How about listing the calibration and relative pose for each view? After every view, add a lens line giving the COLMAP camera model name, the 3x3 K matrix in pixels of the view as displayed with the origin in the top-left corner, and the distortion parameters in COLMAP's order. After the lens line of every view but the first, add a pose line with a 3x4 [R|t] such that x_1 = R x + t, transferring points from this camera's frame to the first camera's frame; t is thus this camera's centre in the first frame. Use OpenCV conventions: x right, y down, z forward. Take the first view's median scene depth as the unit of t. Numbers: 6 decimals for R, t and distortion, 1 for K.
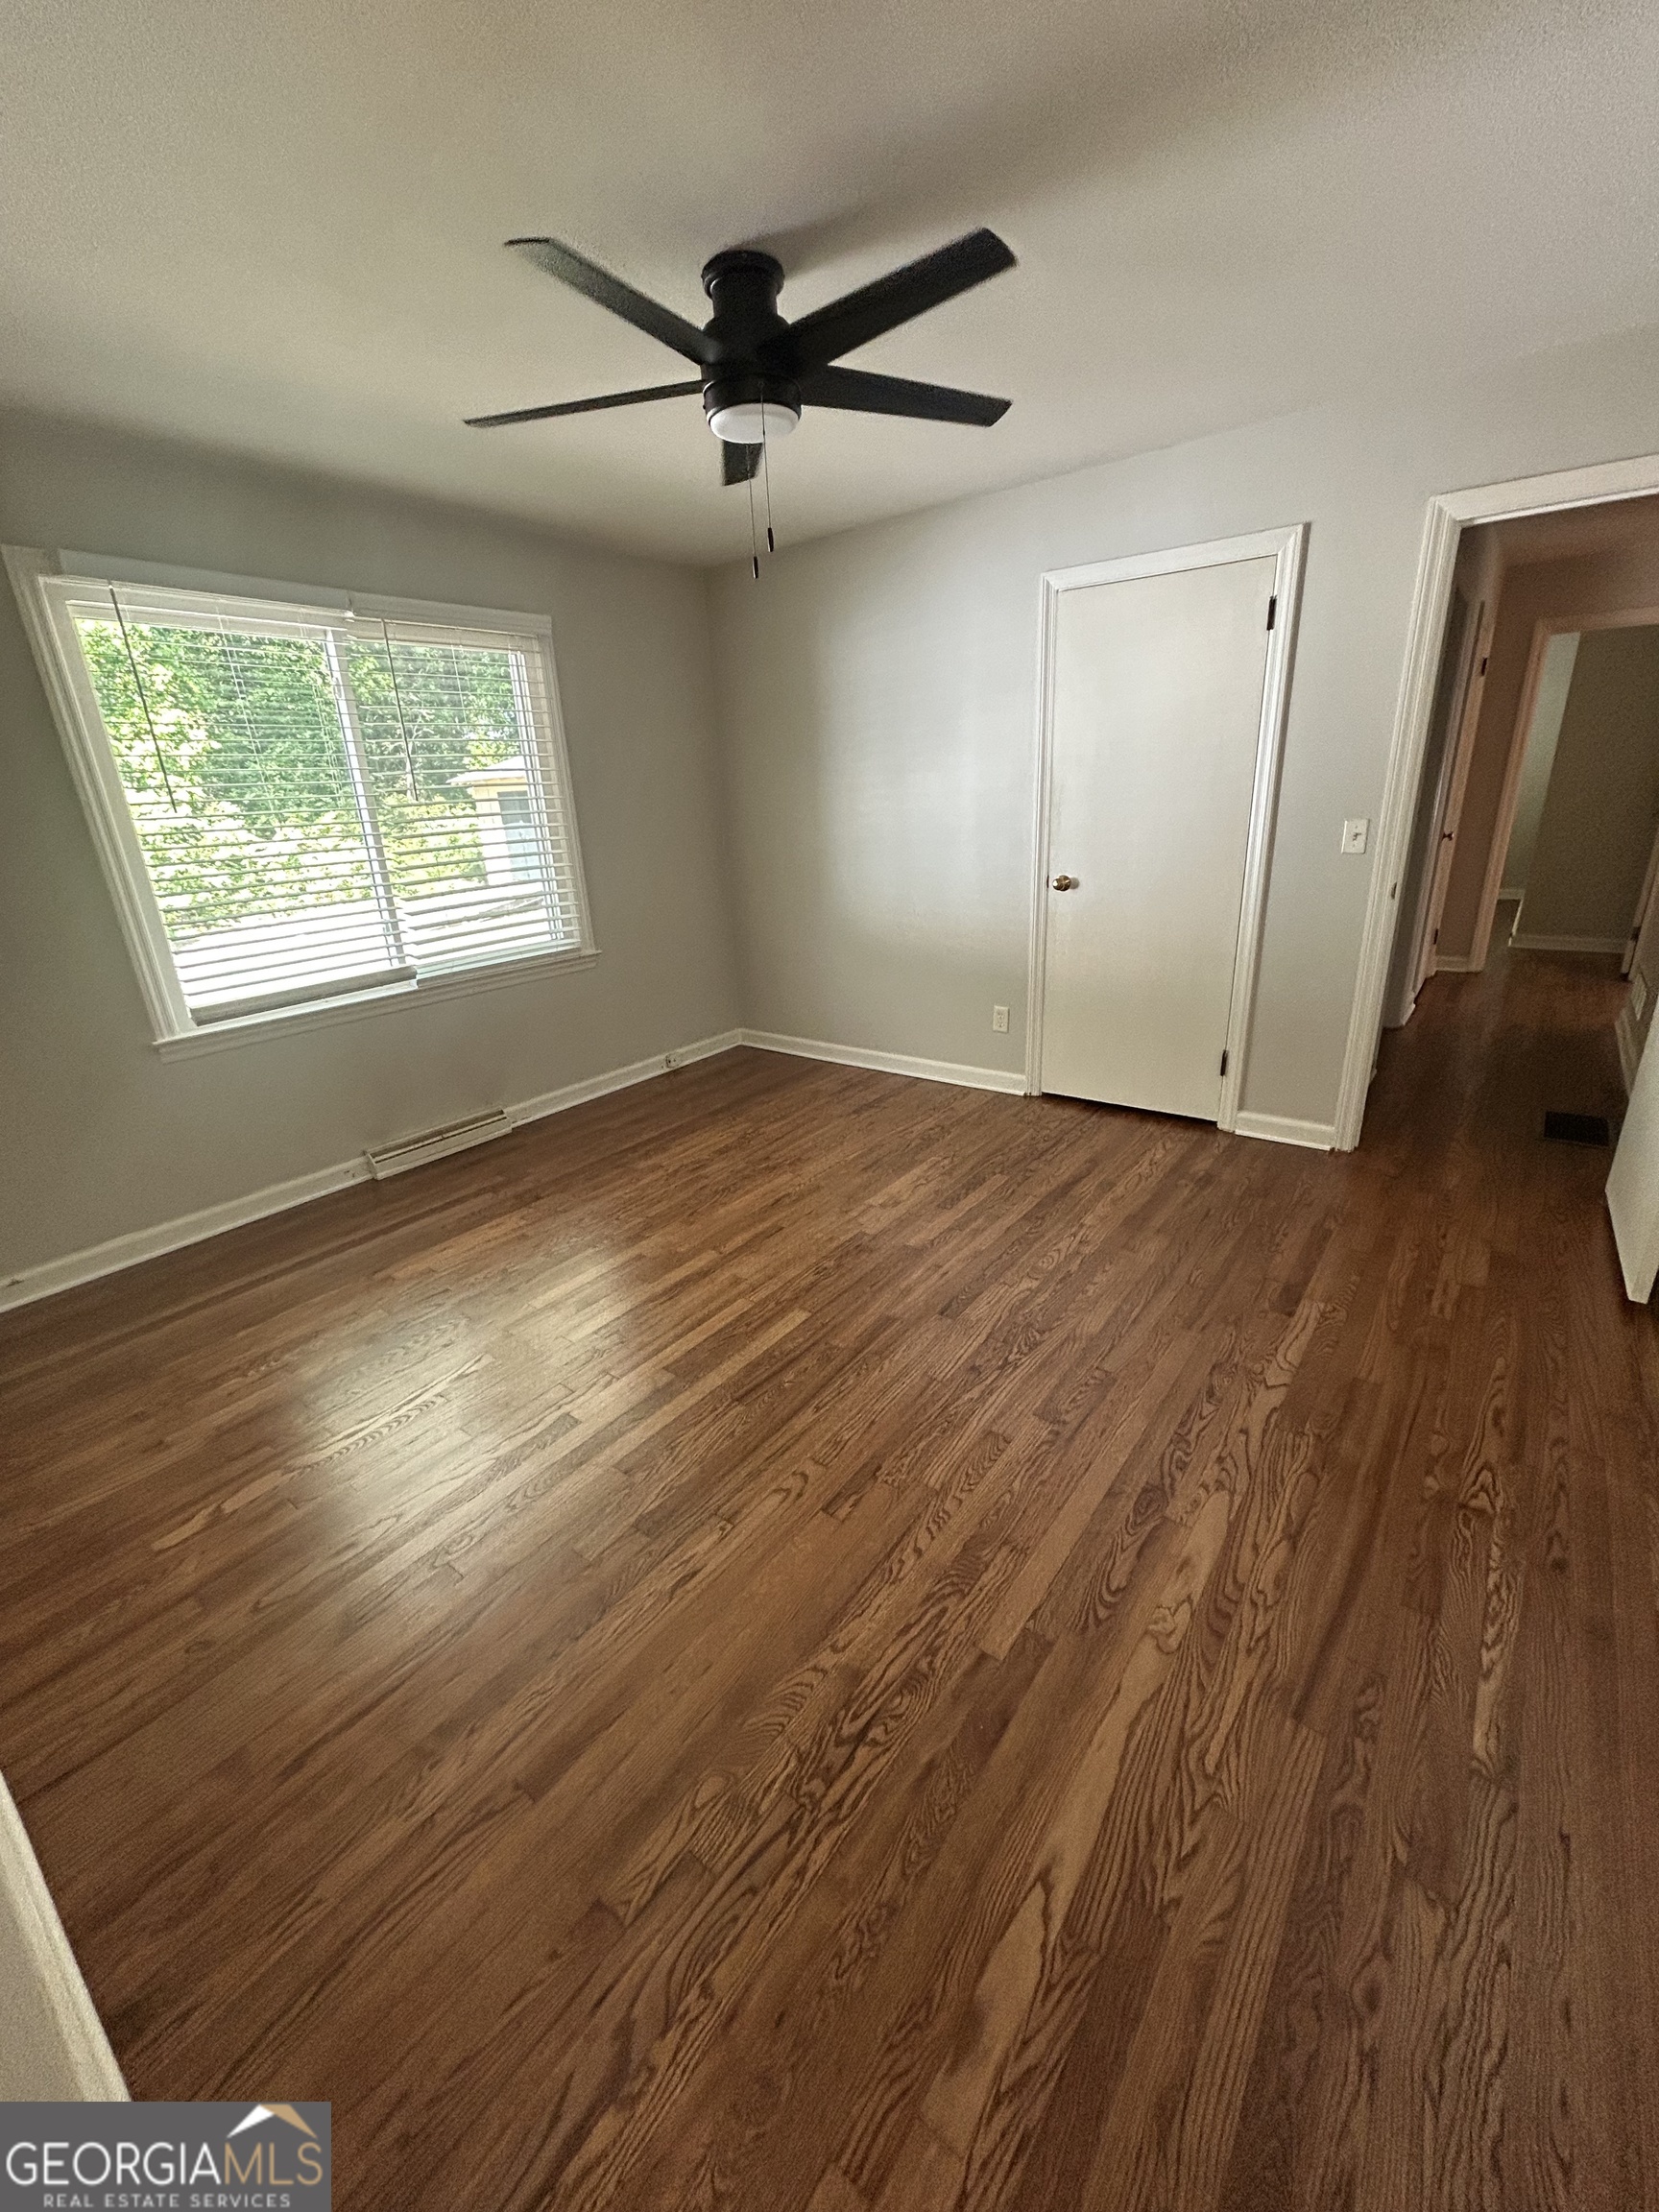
lens RADIAL K [[895.6, 0, 829.5], [0, 895.6, 1106.0], [0, 0, 1]] dist [-0.000893, 0.000708]
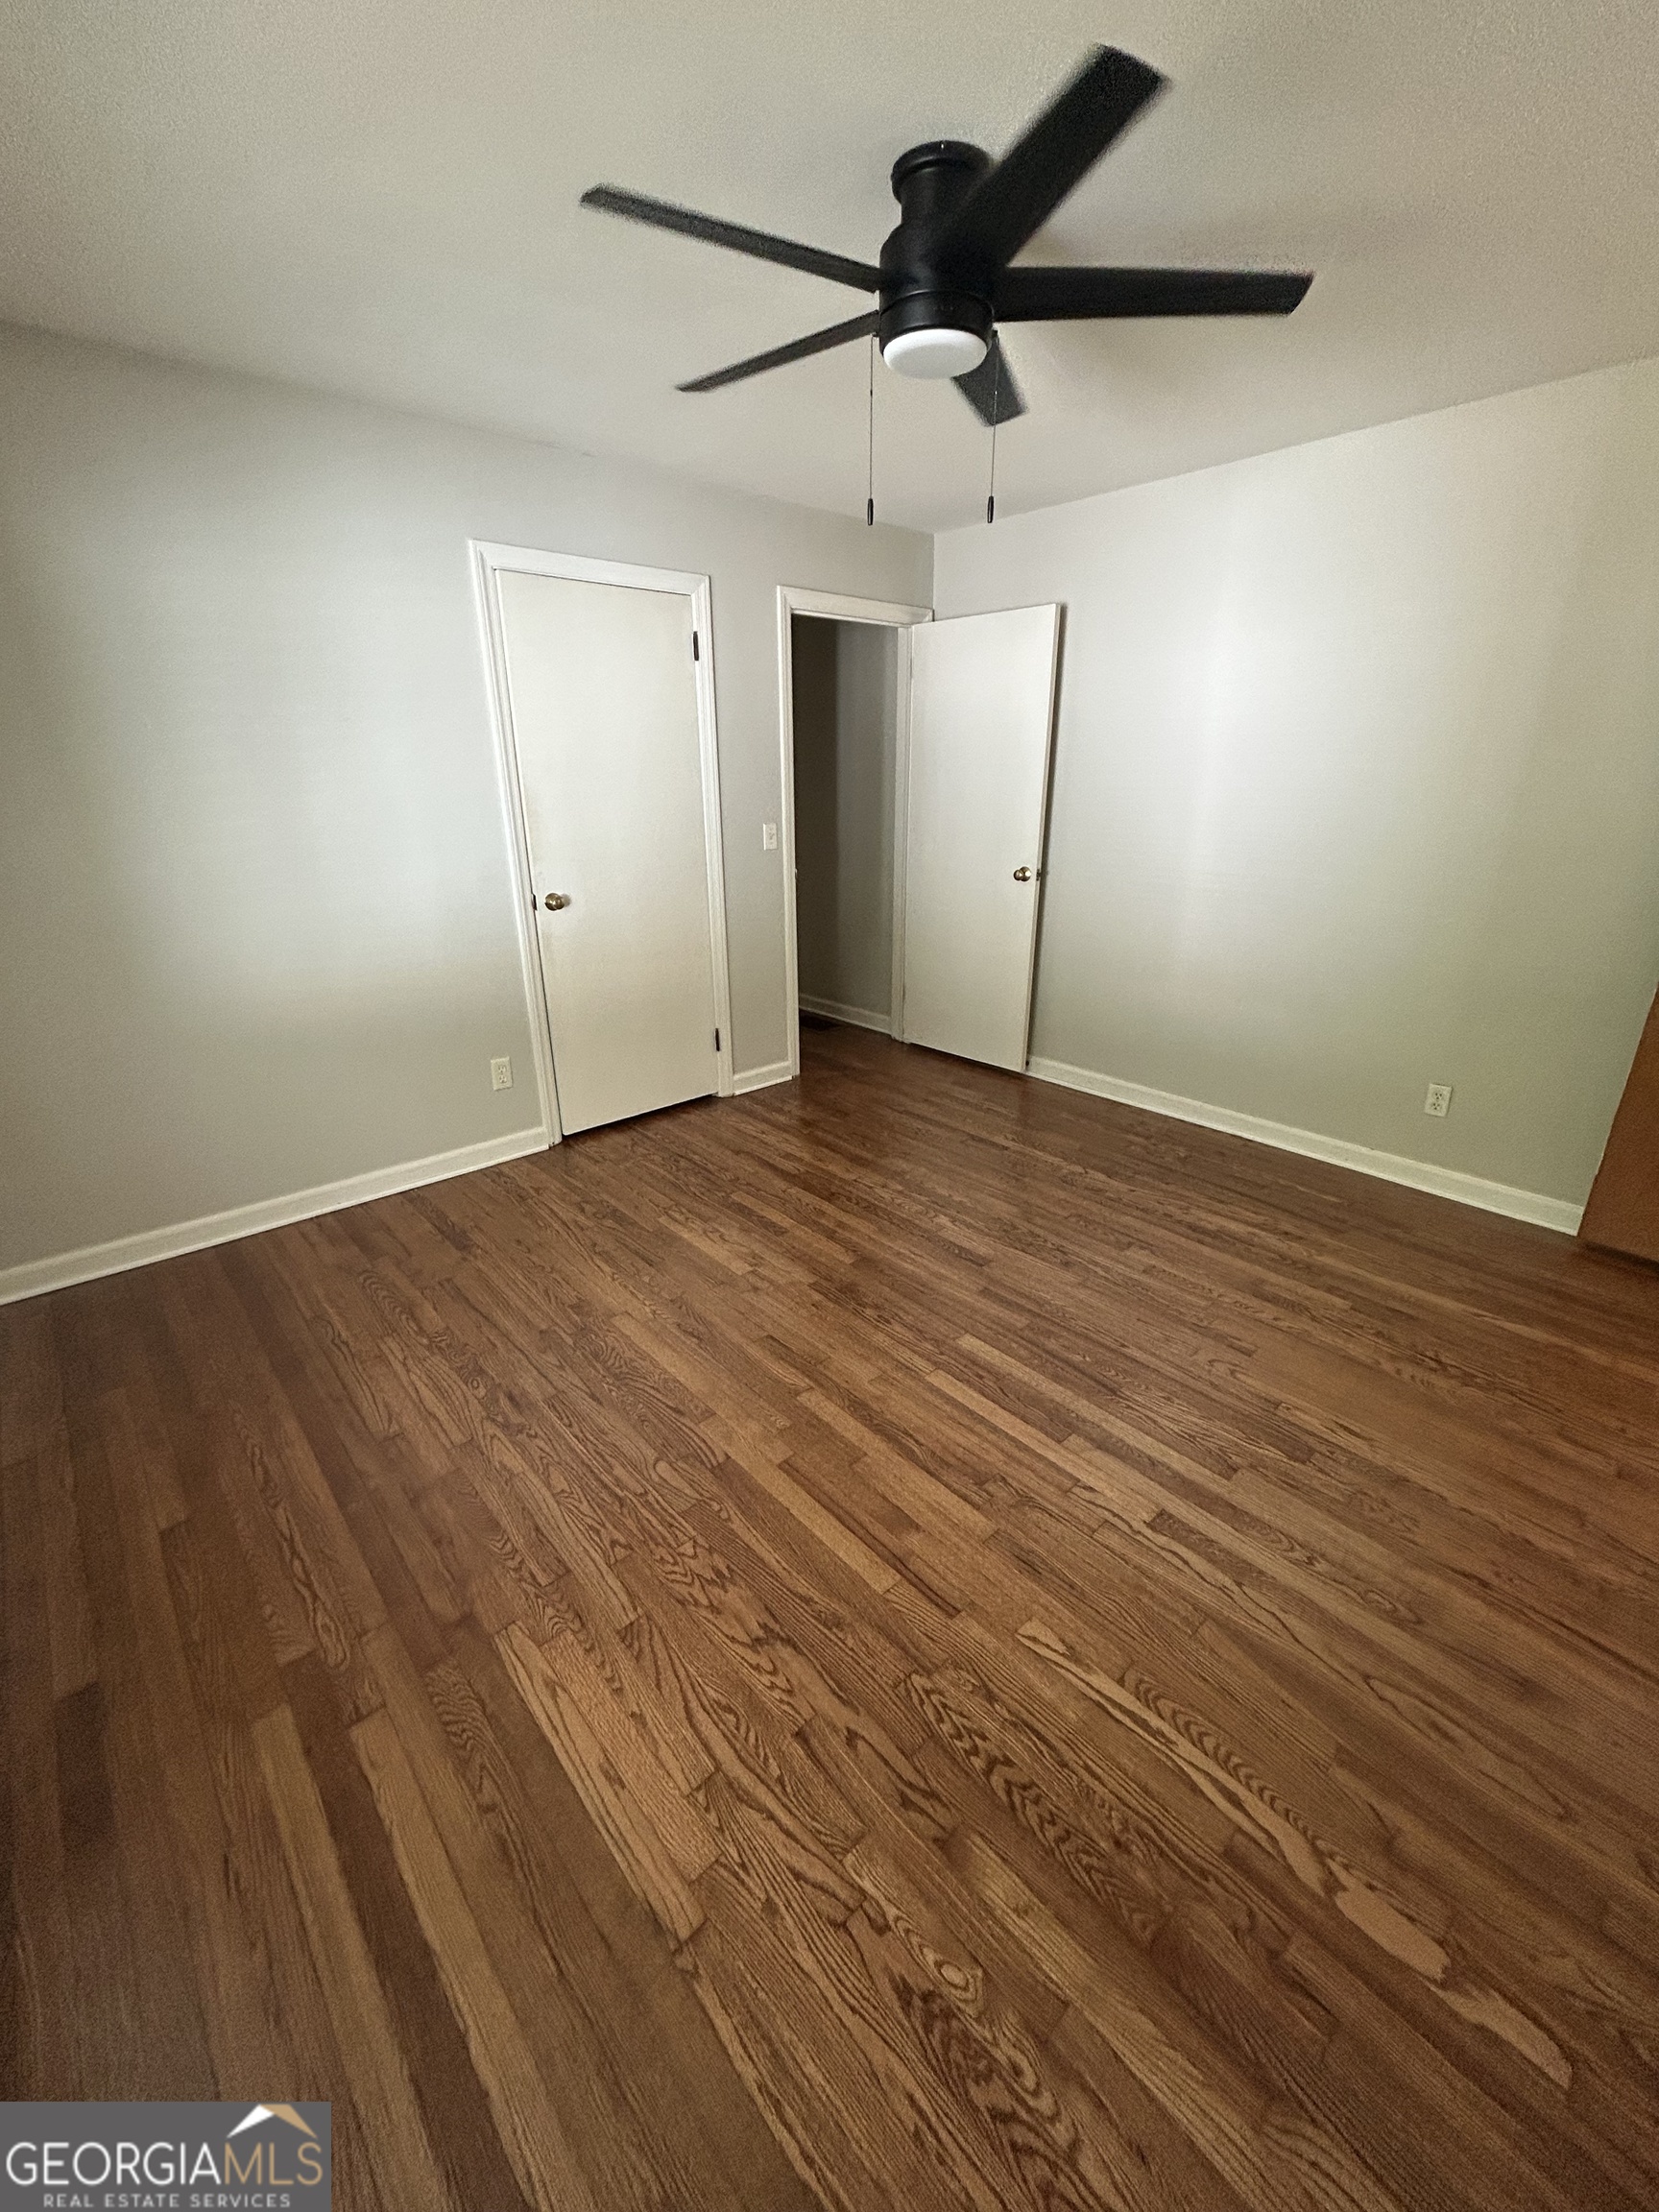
lens RADIAL K [[895.6, 0, 829.5], [0, 895.6, 1106.0], [0, 0, 1]] dist [-0.000893, 0.000708]
pose [[0.181857, -0.302617, 0.935602, -0.726176], [0.331799, 0.914551, 0.231315, -0.217284], [-0.925655, 0.268365, 0.266726, 0.684396]]
